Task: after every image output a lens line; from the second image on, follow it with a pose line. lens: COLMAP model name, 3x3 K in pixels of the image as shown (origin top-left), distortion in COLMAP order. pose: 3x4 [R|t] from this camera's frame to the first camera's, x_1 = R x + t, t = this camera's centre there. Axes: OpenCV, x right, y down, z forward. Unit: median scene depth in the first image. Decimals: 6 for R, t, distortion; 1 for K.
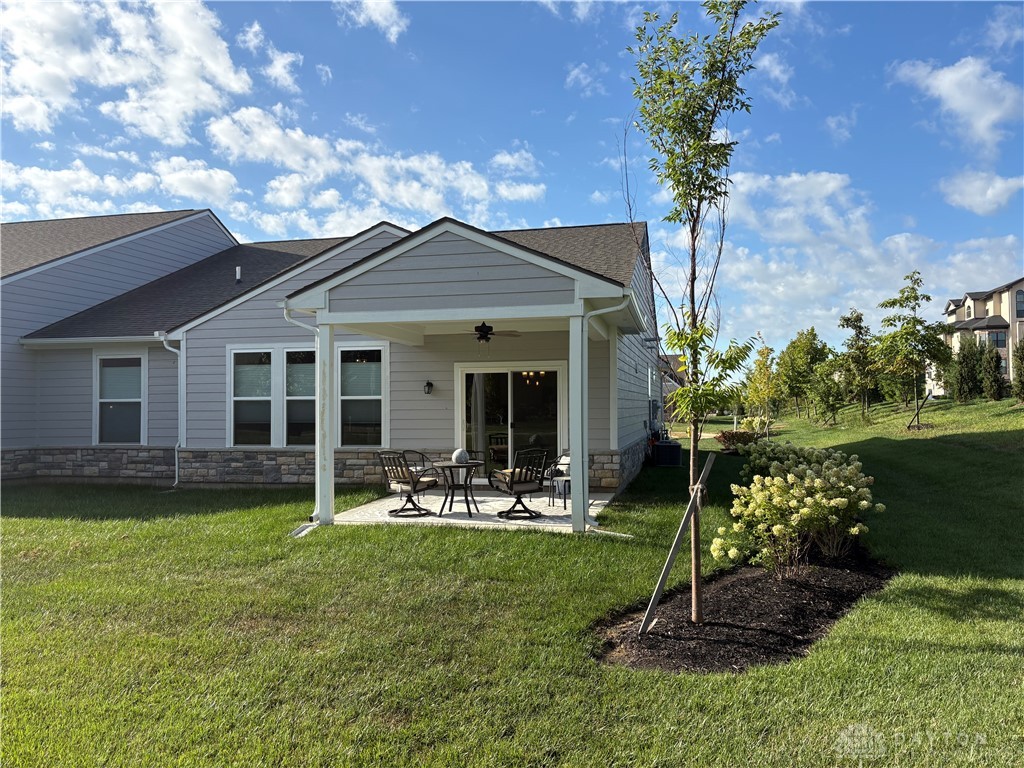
lens RADIAL K [[778.3, 0, 512.0], [0, 778.3, 384.0], [0, 0, 1]] dist [-0.000798, 0.001082]
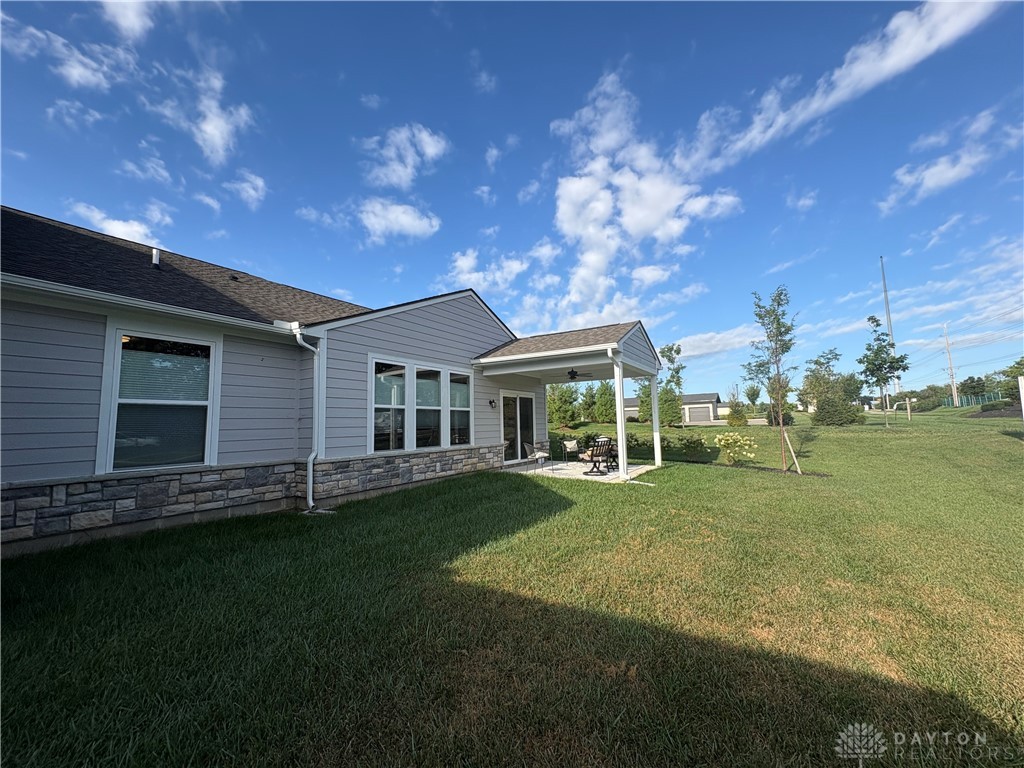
lens RADIAL K [[407.8, 0, 512.0], [0, 407.8, 384.0], [0, 0, 1]] dist [-0.000967, 0.000095]
pose [[0.332035, 0.094923, 0.938479, -0.802087], [-0.006343, 0.995126, -0.098408, 0.041703], [-0.943246, 0.026722, 0.331019, 0.650360]]
